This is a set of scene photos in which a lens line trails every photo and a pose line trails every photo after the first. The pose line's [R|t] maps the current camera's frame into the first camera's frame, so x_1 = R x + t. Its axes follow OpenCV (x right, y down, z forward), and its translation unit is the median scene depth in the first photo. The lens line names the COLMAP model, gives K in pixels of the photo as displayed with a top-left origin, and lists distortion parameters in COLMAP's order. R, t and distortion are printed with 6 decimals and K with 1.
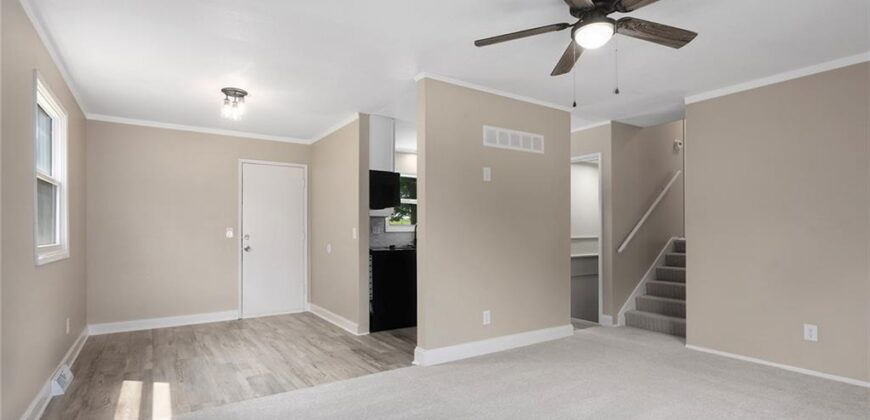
lens RADIAL K [[414.8, 0, 420.7], [0, 414.8, 233.4], [0, 0, 1]] dist [-0.007088, 0.000722]
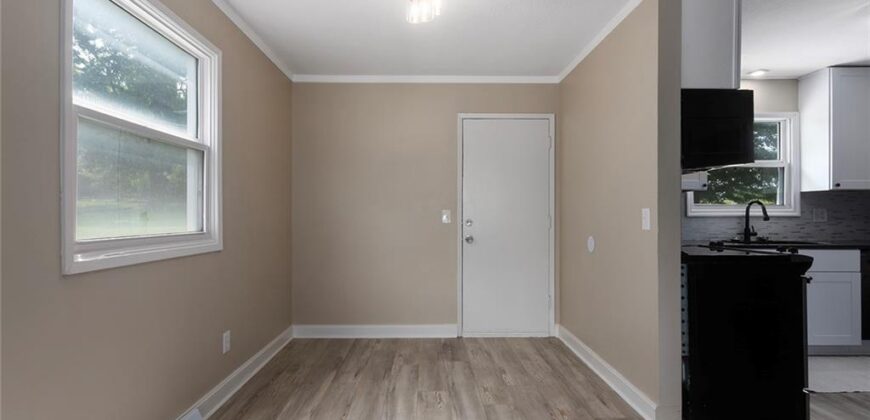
lens RADIAL K [[414.8, 0, 433.6], [0, 414.8, 211.3], [0, 0, 1]] dist [-0.007088, 0.000722]
pose [[0.849841, -0.002166, -0.527035, -0.110617], [-0.005238, 0.999907, -0.012557, -0.001817], [0.527014, 0.013432, 0.849751, 0.418567]]
